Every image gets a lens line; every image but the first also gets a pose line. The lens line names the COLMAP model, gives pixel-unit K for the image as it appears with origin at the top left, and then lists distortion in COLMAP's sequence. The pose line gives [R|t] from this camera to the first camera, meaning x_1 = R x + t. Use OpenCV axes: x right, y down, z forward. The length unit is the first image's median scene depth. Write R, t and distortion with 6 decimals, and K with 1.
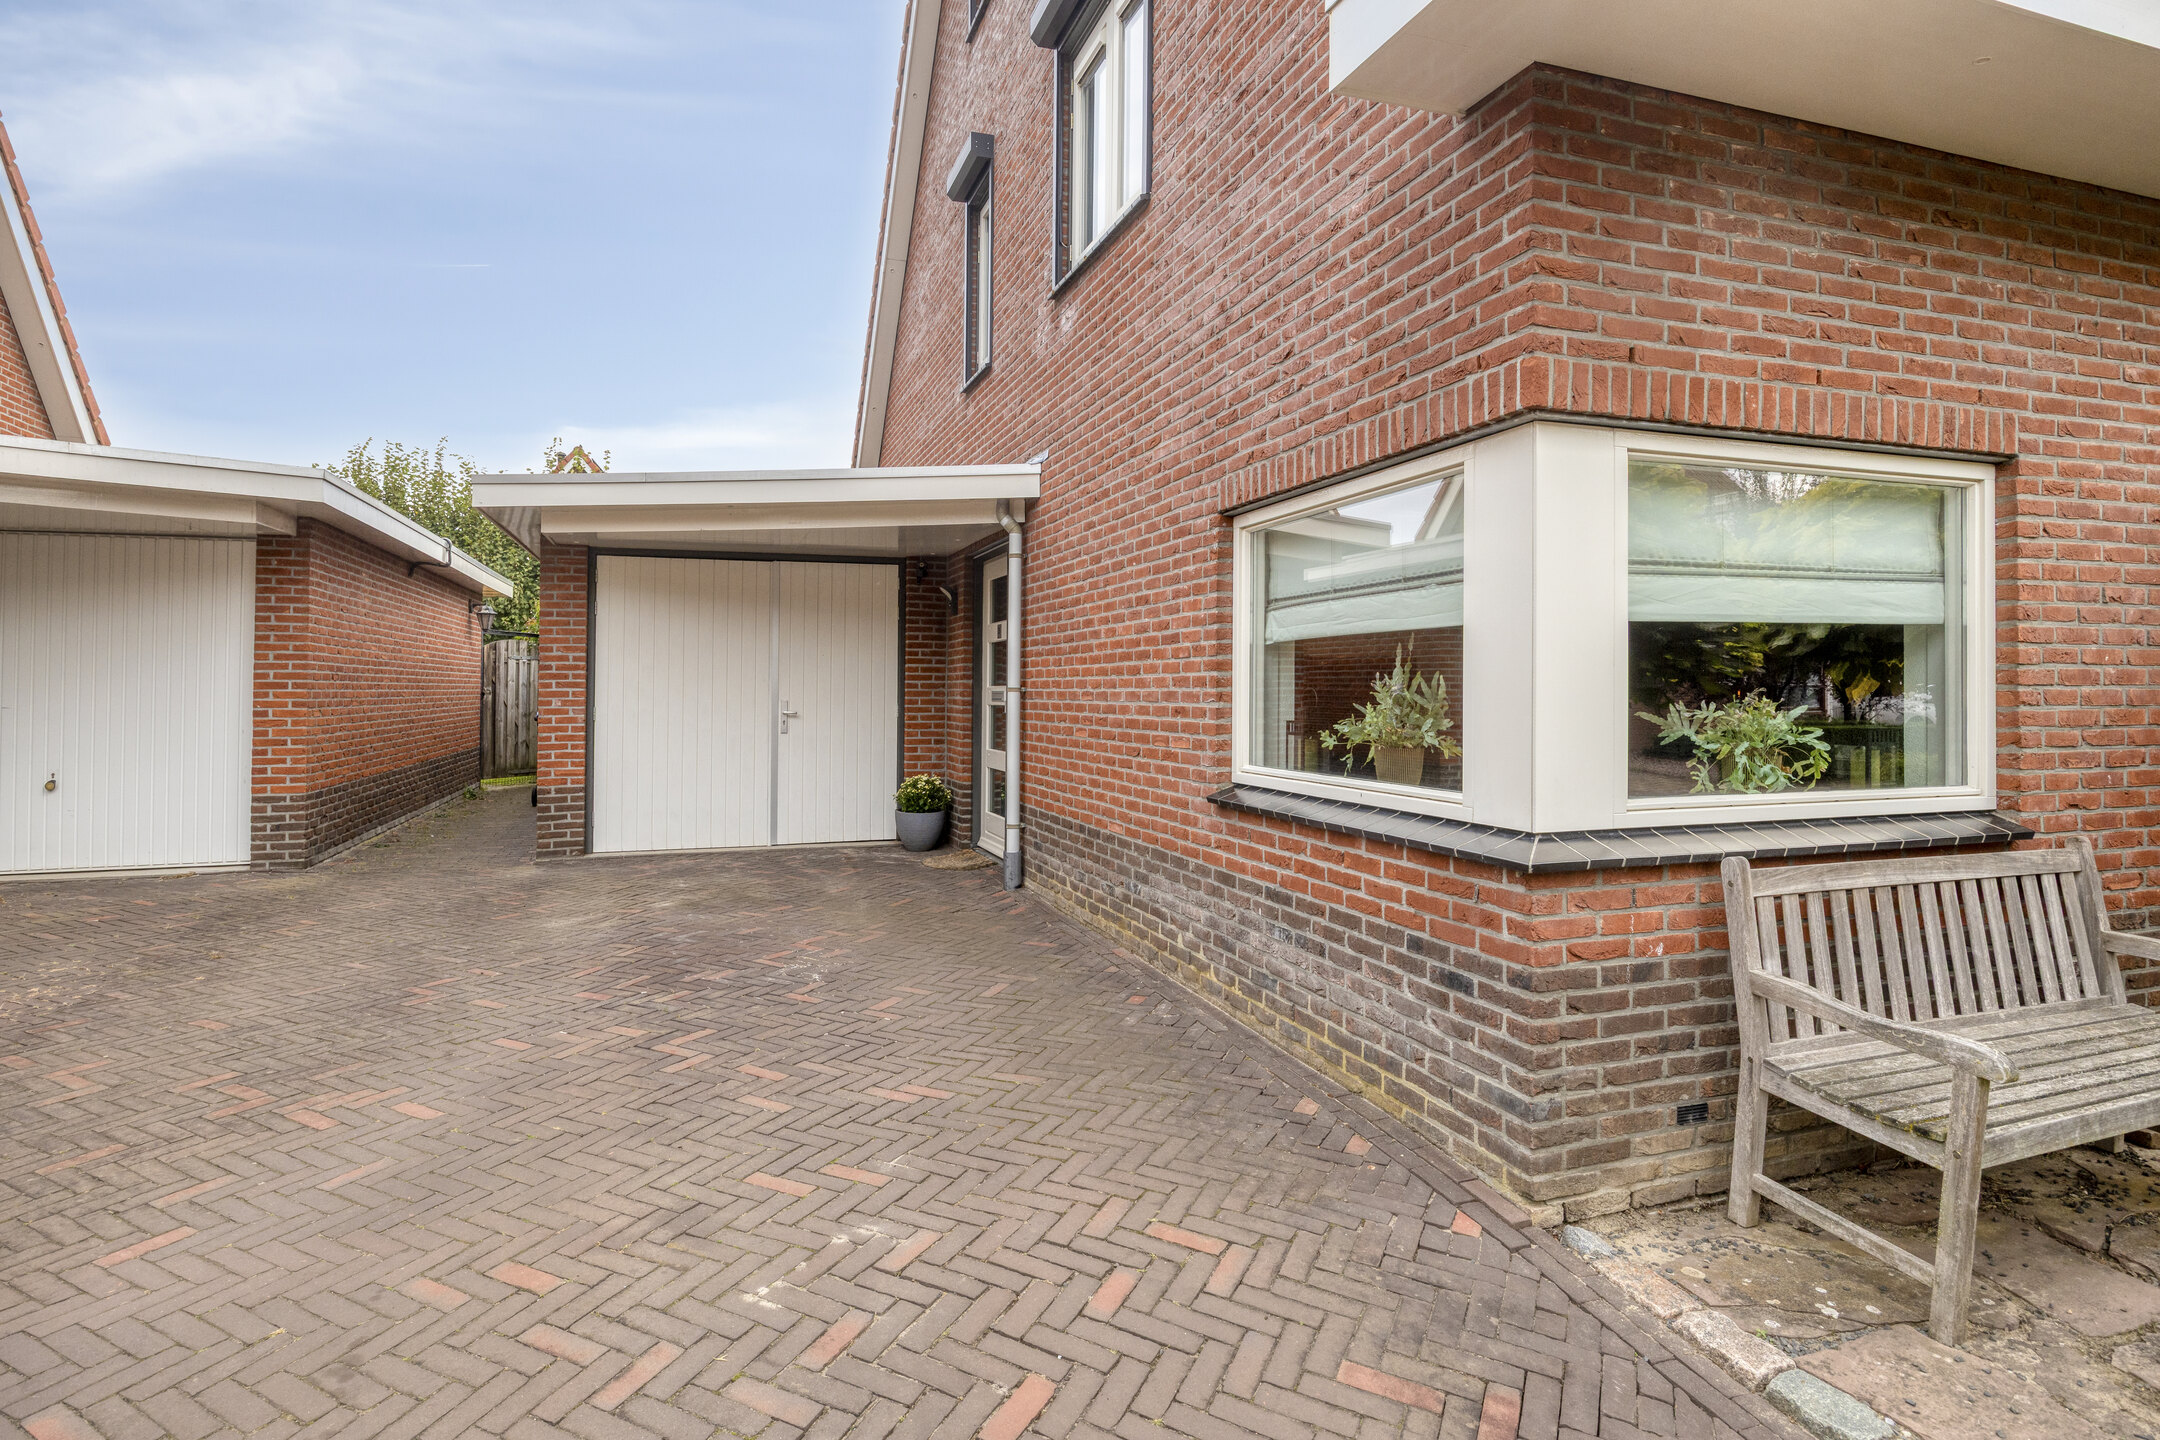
lens RADIAL K [[1269.1, 0, 1192.0], [0, 1269.1, 713.9], [0, 0, 1]] dist [-0.007067, -0.000072]
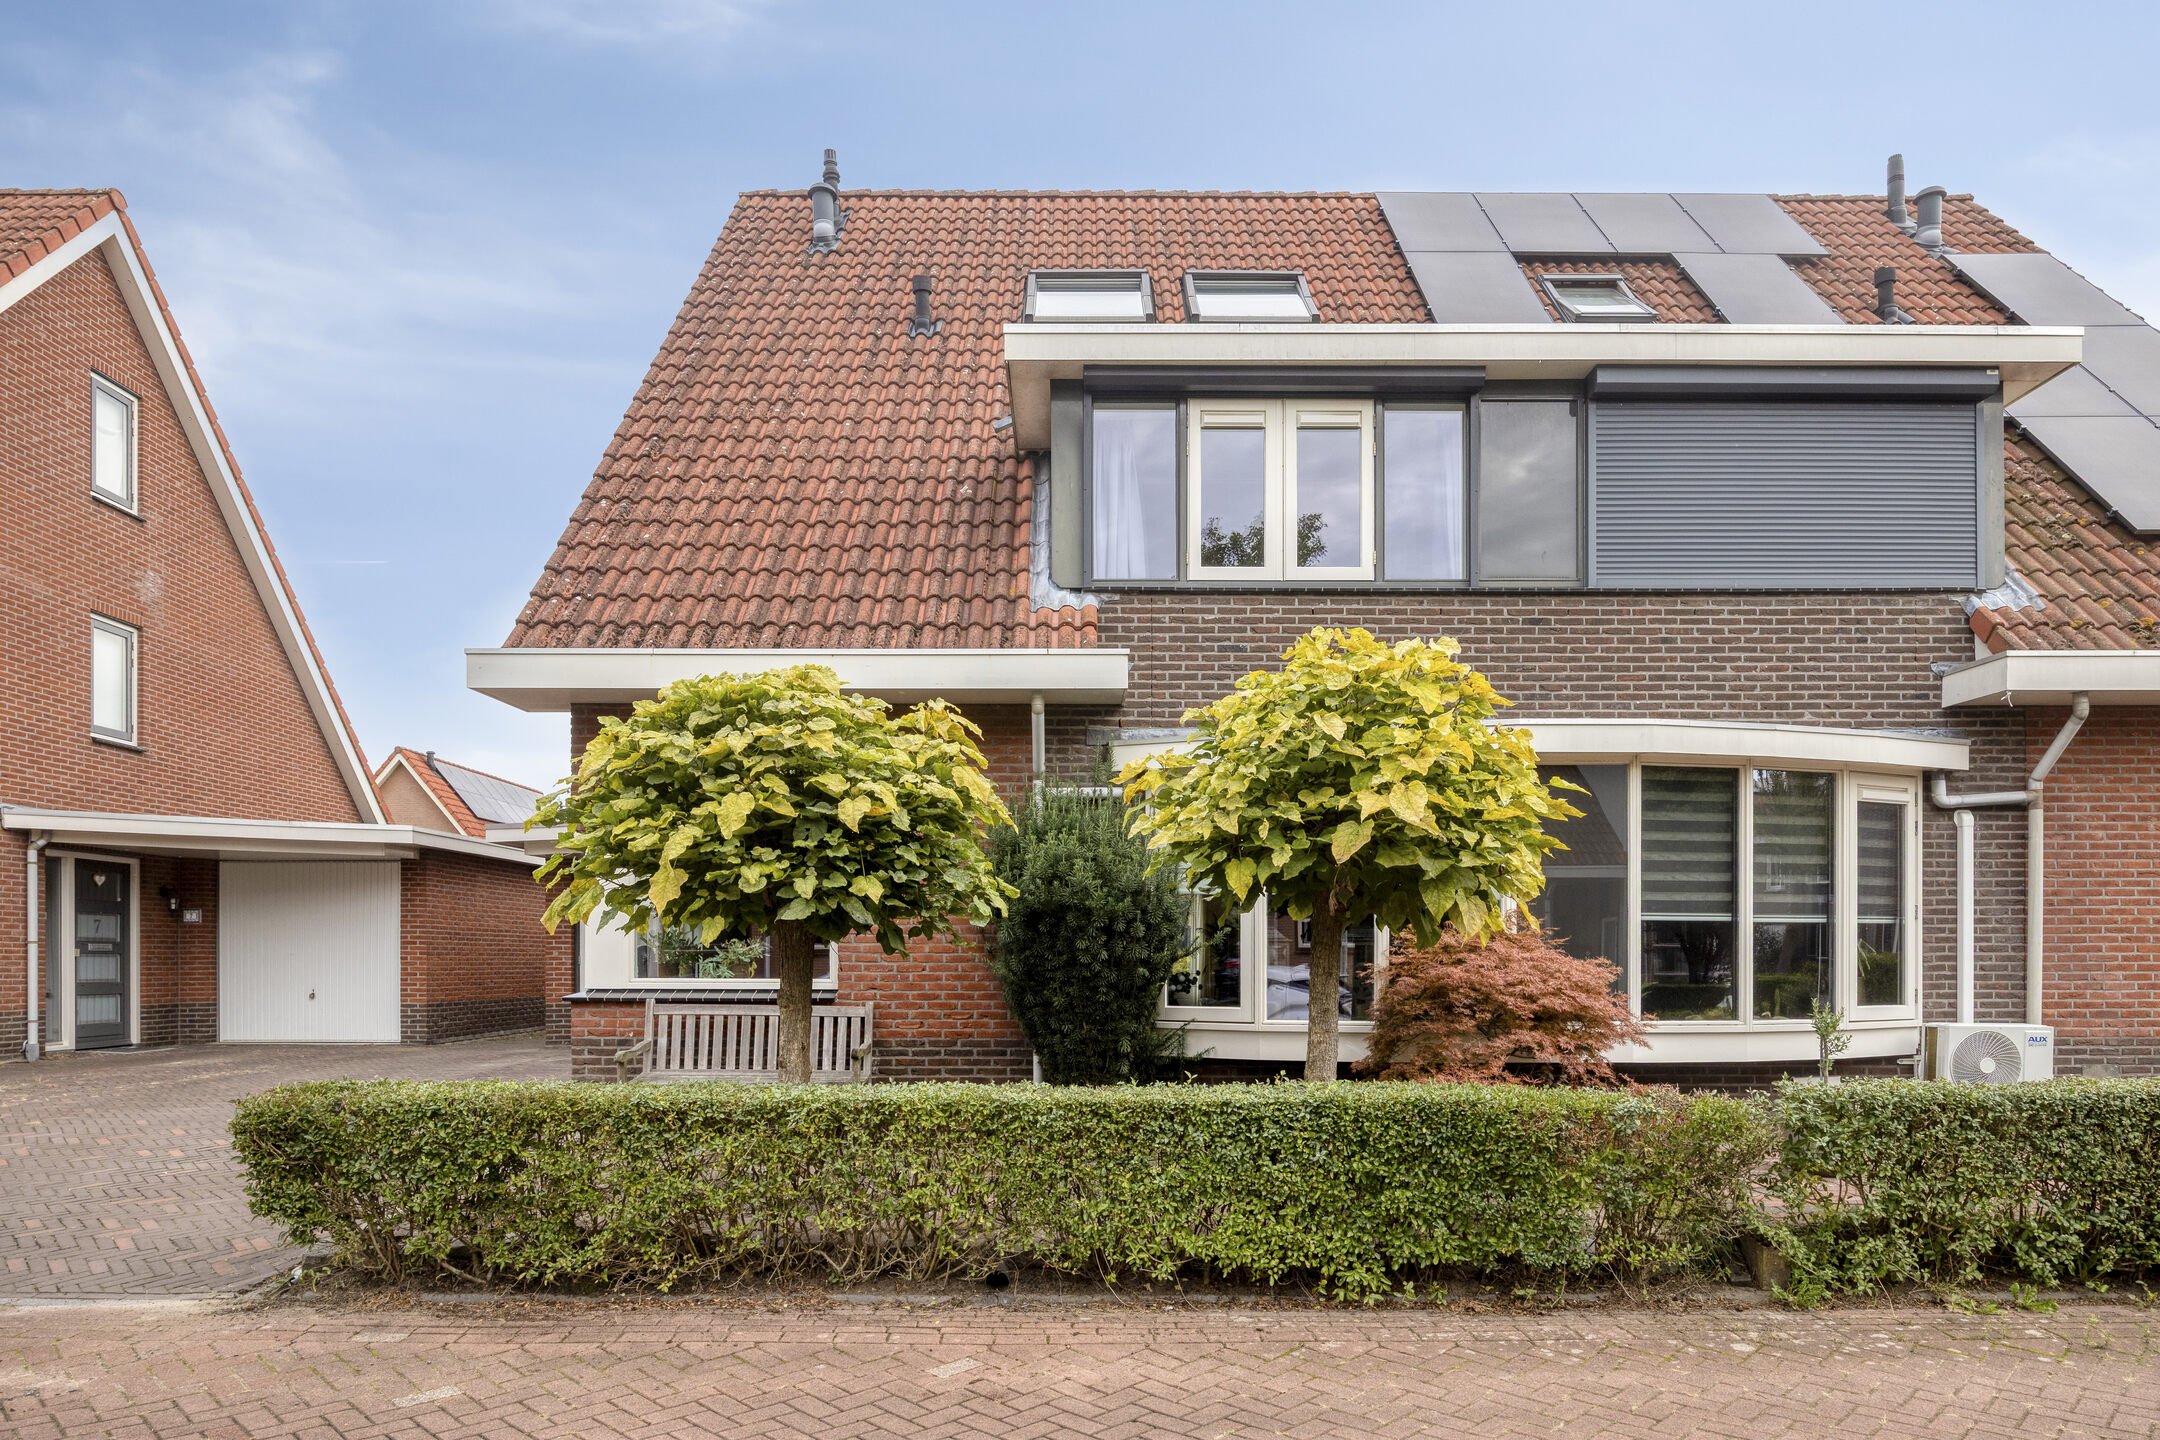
lens RADIAL K [[1361.7, 0, 1075.9], [0, 1361.7, 936.0], [0, 0, 1]] dist [-0.017953, 0.000261]
pose [[0.940579, -0.002287, -0.339567, 1.790088], [-0.010864, 0.999263, -0.036823, 0.063106], [0.339401, 0.038324, 0.939861, -1.088819]]
